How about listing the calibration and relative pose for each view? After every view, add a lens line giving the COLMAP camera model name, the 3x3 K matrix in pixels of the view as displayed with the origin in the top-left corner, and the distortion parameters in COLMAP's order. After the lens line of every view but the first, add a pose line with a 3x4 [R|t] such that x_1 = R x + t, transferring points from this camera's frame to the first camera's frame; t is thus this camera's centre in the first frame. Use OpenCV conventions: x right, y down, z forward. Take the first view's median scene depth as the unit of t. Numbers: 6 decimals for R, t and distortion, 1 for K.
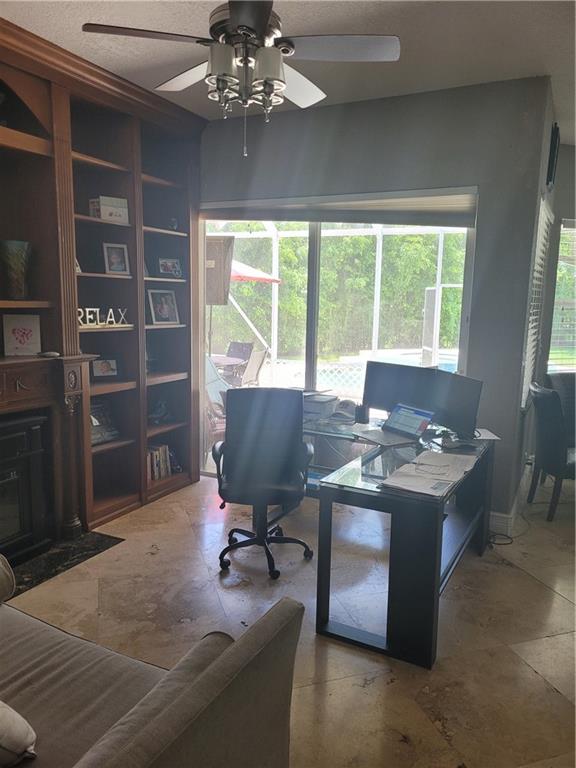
lens RADIAL K [[578.8, 0, 288.0], [0, 578.8, 384.0], [0, 0, 1]] dist [0.002132, -0.000306]
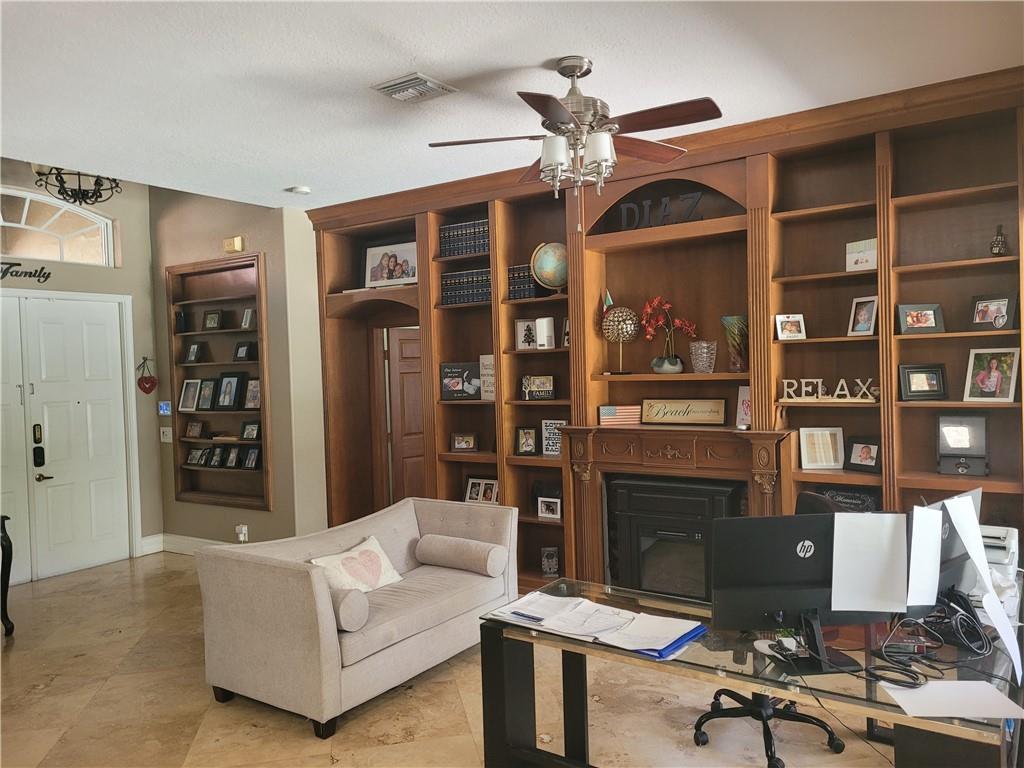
lens RADIAL K [[772.3, 0, 512.8], [0, 772.3, 379.9], [0, 0, 1]] dist [0.007646, -0.001369]
pose [[-0.111868, -0.010899, -0.993663, 0.819717], [-0.120130, 0.992755, 0.002636, -0.077847], [0.986435, 0.119664, -0.112366, 0.679202]]
